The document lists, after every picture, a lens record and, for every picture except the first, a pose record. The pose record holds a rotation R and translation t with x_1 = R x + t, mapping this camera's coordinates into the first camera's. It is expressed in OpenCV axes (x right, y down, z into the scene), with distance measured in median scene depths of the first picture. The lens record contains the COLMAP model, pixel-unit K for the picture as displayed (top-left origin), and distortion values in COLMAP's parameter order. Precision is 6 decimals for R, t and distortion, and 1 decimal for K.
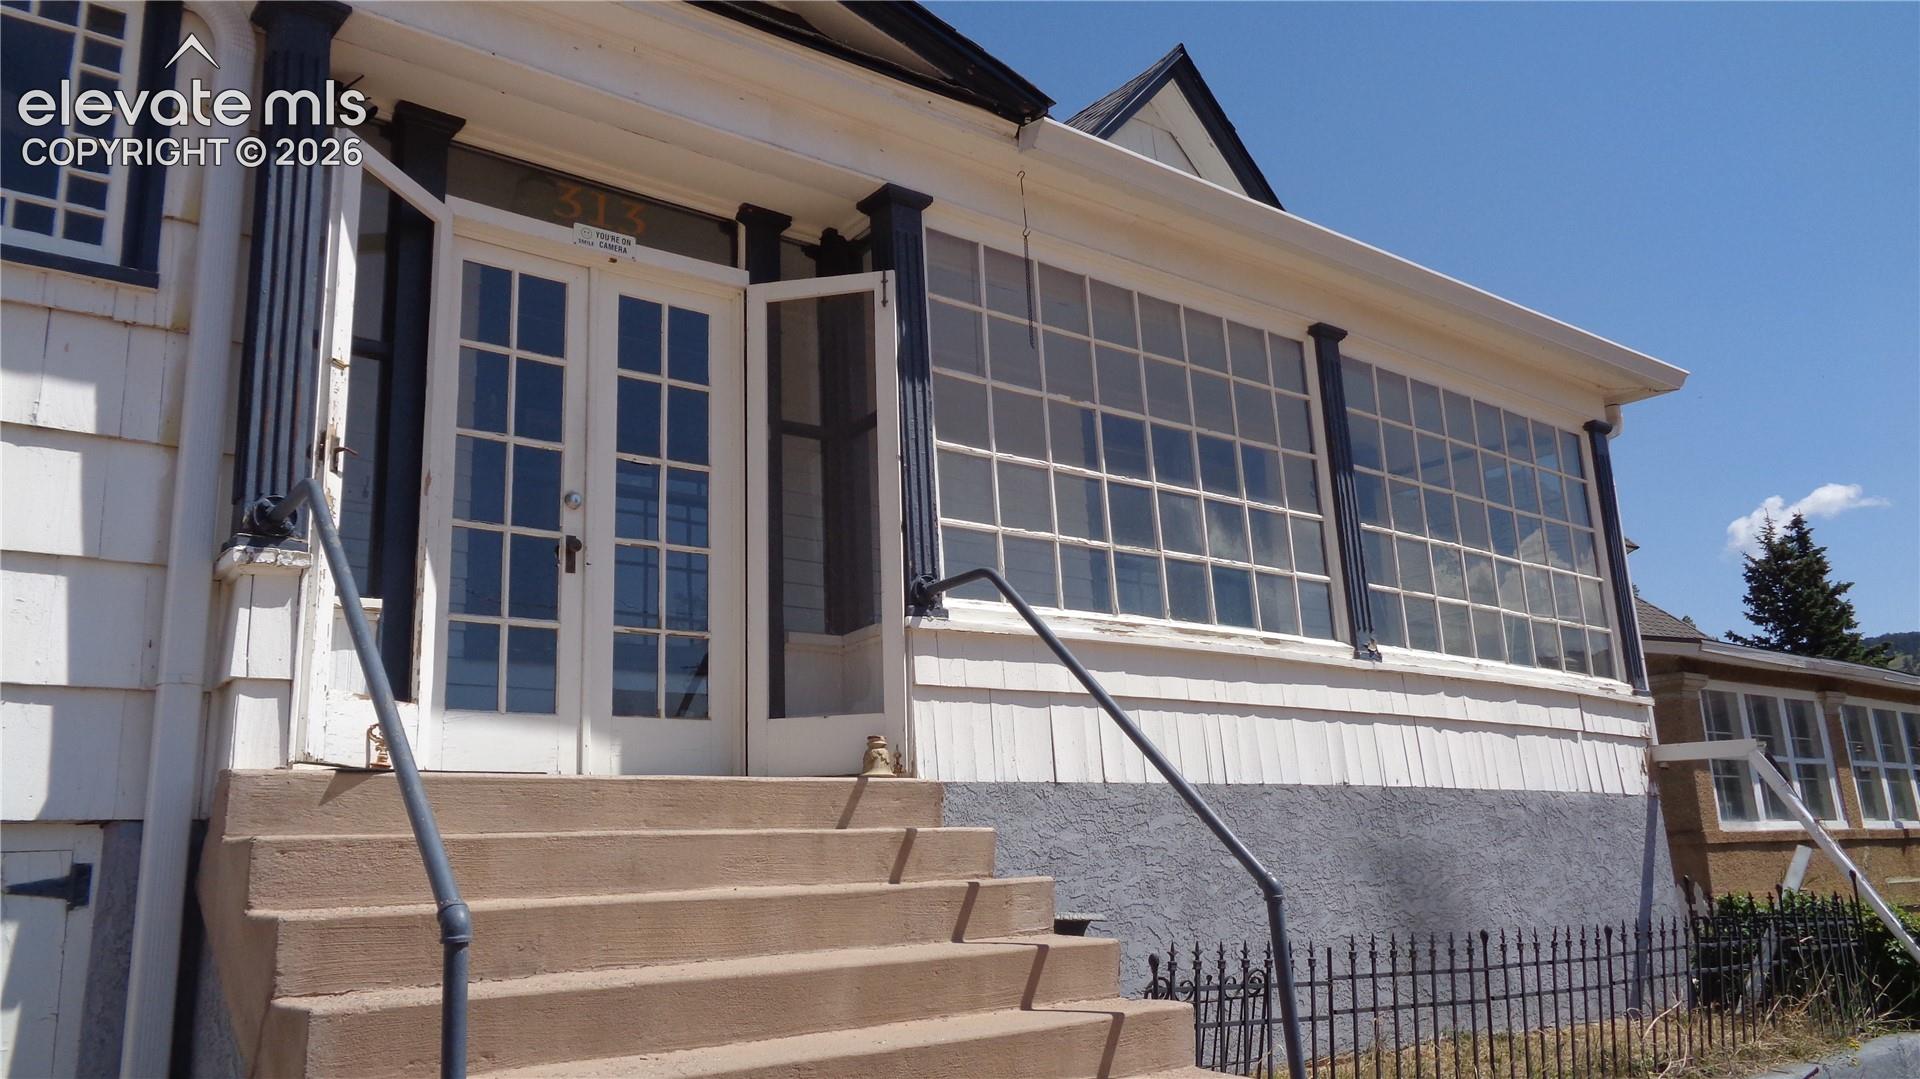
lens RADIAL K [[1442.3, 0, 958.0], [0, 1442.3, 538.6], [0, 0, 1]] dist [0.000864, 0.004504]
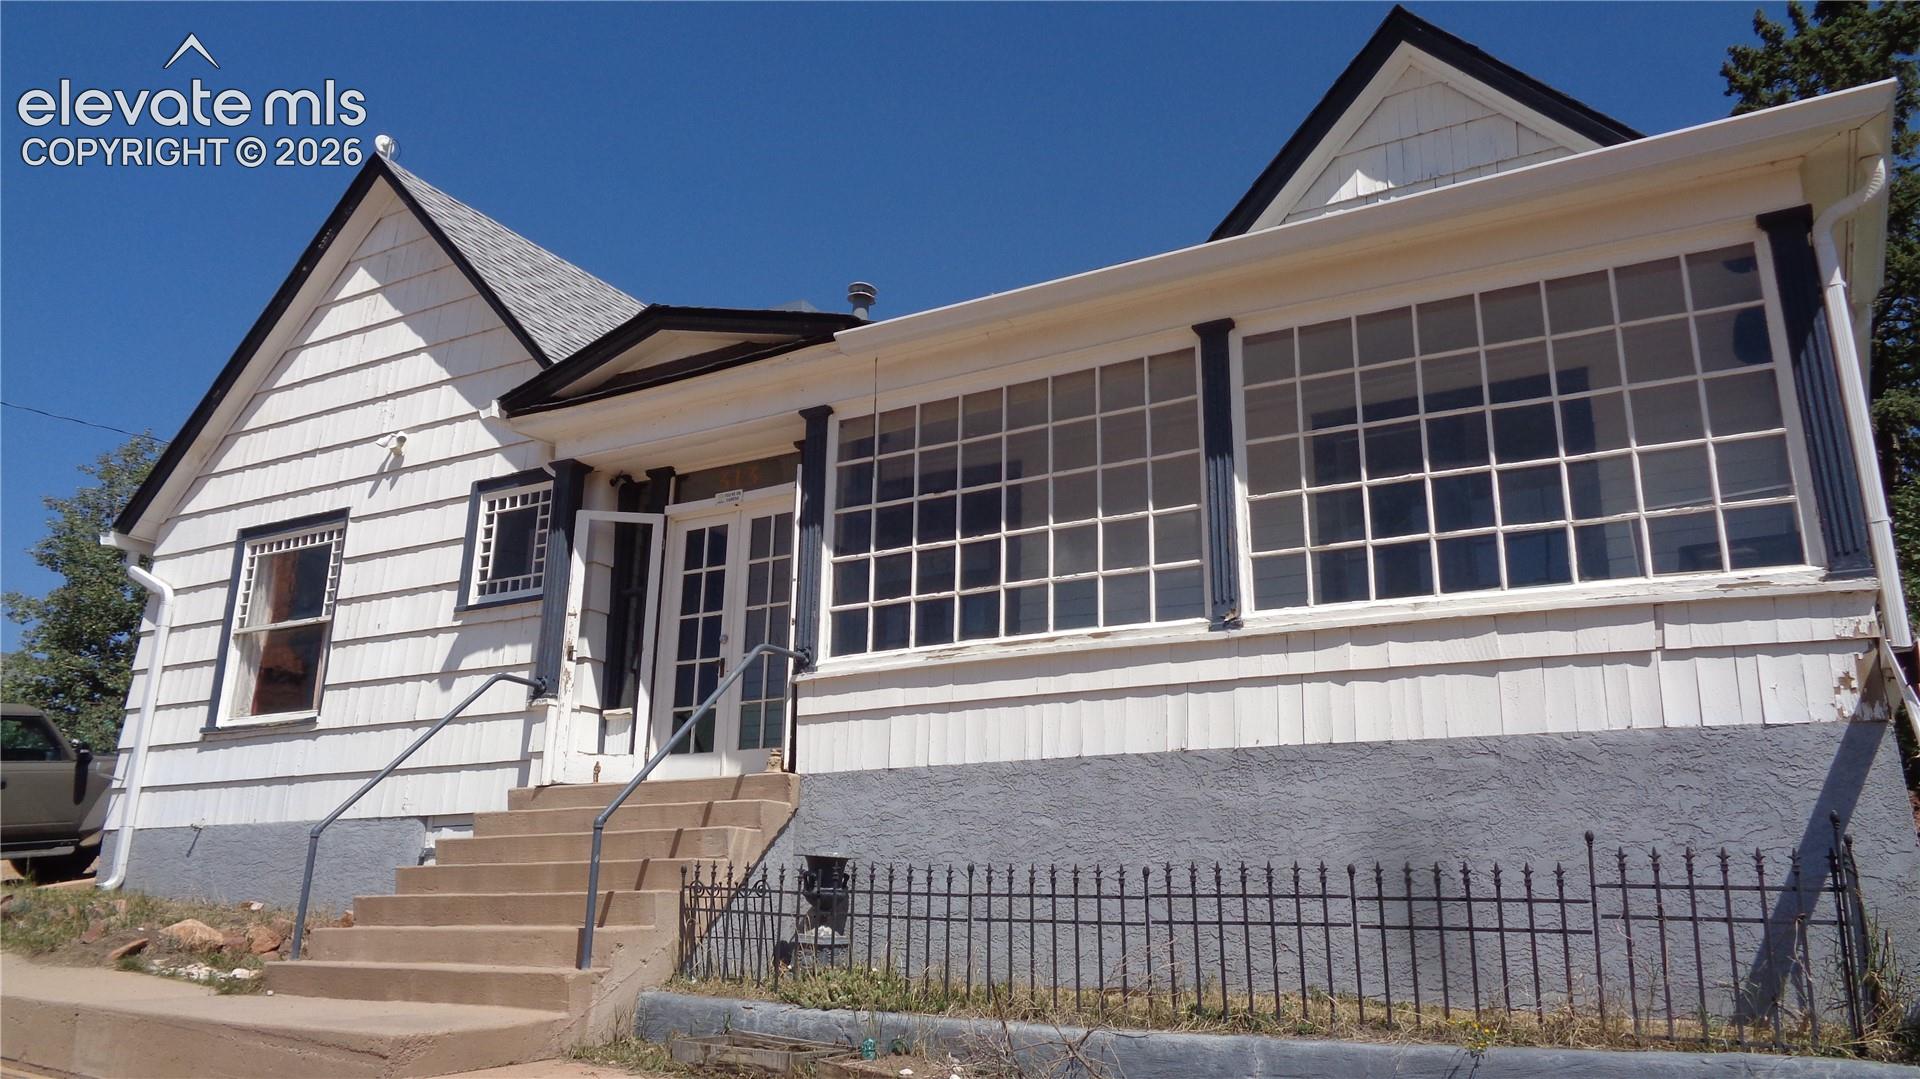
lens RADIAL K [[1442.3, 0, 955.0], [0, 1442.3, 533.4], [0, 0, 1]] dist [0.000864, 0.004504]
pose [[0.349377, -0.215979, -0.911750, 1.370526], [0.186381, 0.969645, -0.158274, 0.167383], [0.918258, -0.114635, 0.379026, 0.487448]]
